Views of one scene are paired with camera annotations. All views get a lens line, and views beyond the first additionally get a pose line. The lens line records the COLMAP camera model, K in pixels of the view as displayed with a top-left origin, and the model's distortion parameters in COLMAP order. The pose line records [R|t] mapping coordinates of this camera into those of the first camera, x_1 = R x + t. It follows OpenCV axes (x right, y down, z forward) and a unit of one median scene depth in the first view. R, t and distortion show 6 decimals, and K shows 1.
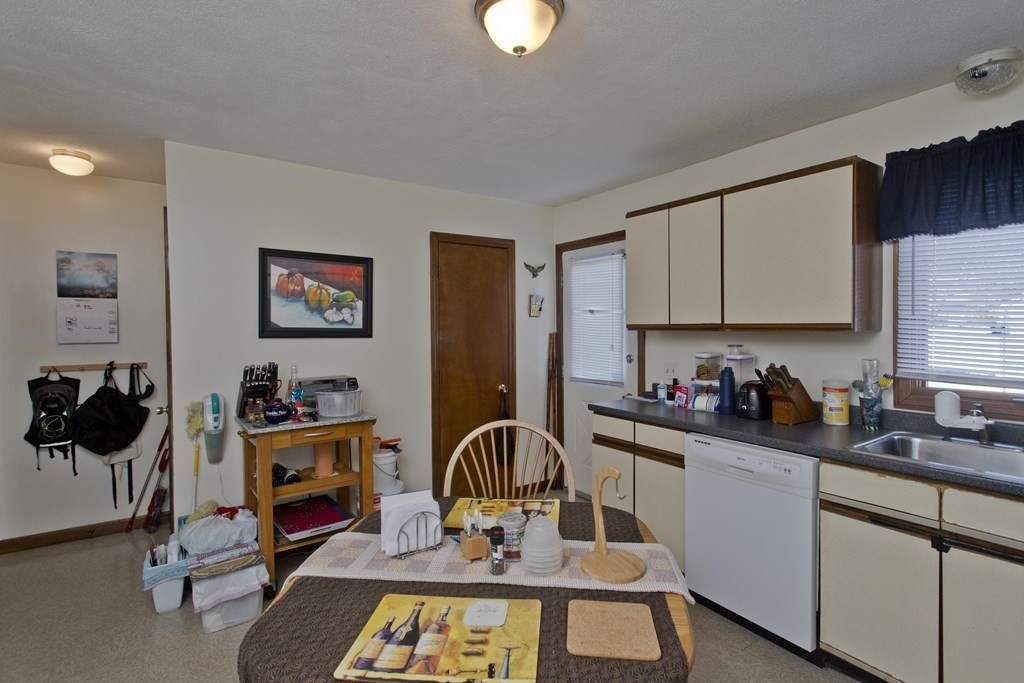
lens RADIAL K [[492.6, 0, 513.1], [0, 492.6, 336.9], [0, 0, 1]] dist [0.004653, 0.000782]
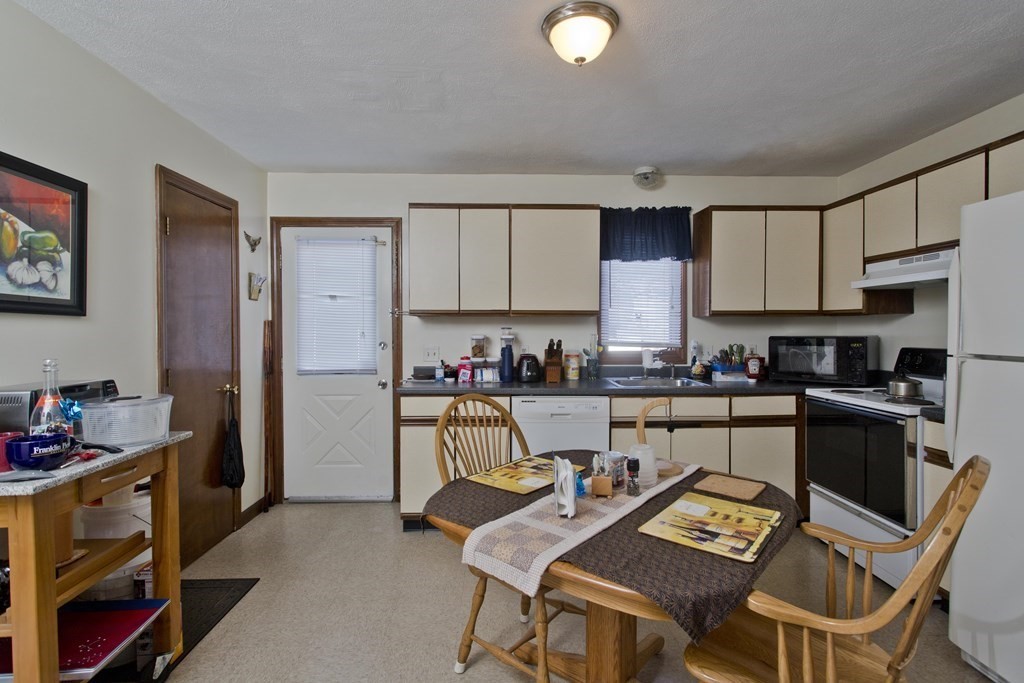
lens RADIAL K [[492.6, 0, 513.1], [0, 492.6, 336.9], [0, 0, 1]] dist [0.004653, 0.000782]
pose [[0.551585, -0.007143, 0.834088, -0.558339], [0.015701, 0.999875, -0.001820, 0.039644], [-0.833971, 0.014100, 0.551628, 0.264252]]
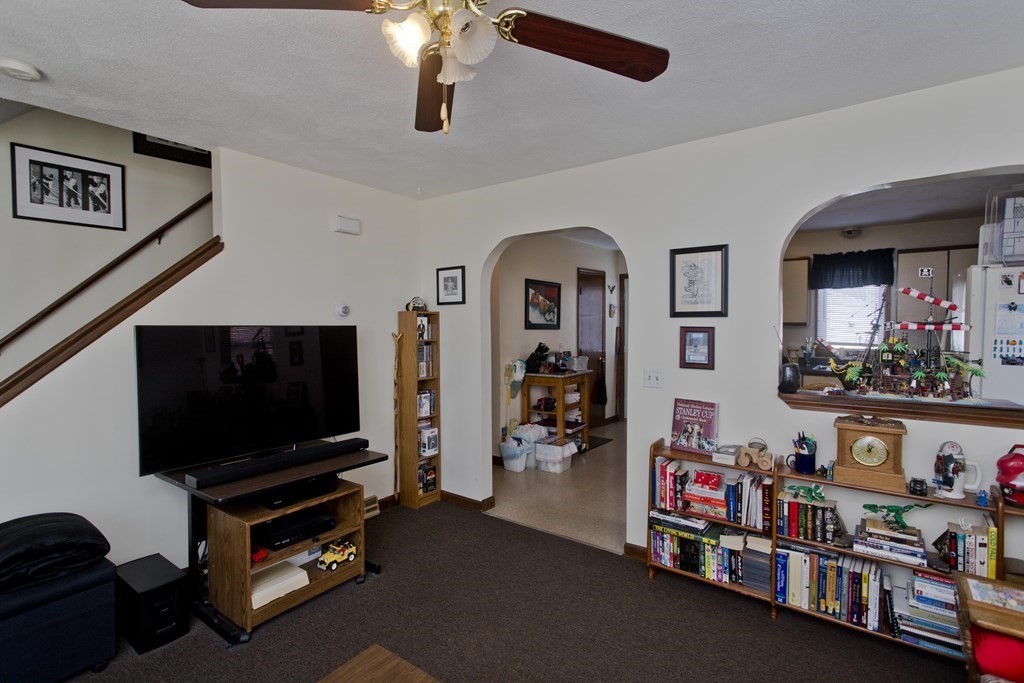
lens RADIAL K [[480.5, 0, 522.5], [0, 480.5, 334.7], [0, 0, 1]] dist [0.001562, 0.000057]
pose [[0.947393, -0.005484, 0.320025, -1.057716], [0.003665, 0.999974, 0.006287, 0.009414], [-0.320051, -0.004783, 0.947388, -0.614148]]
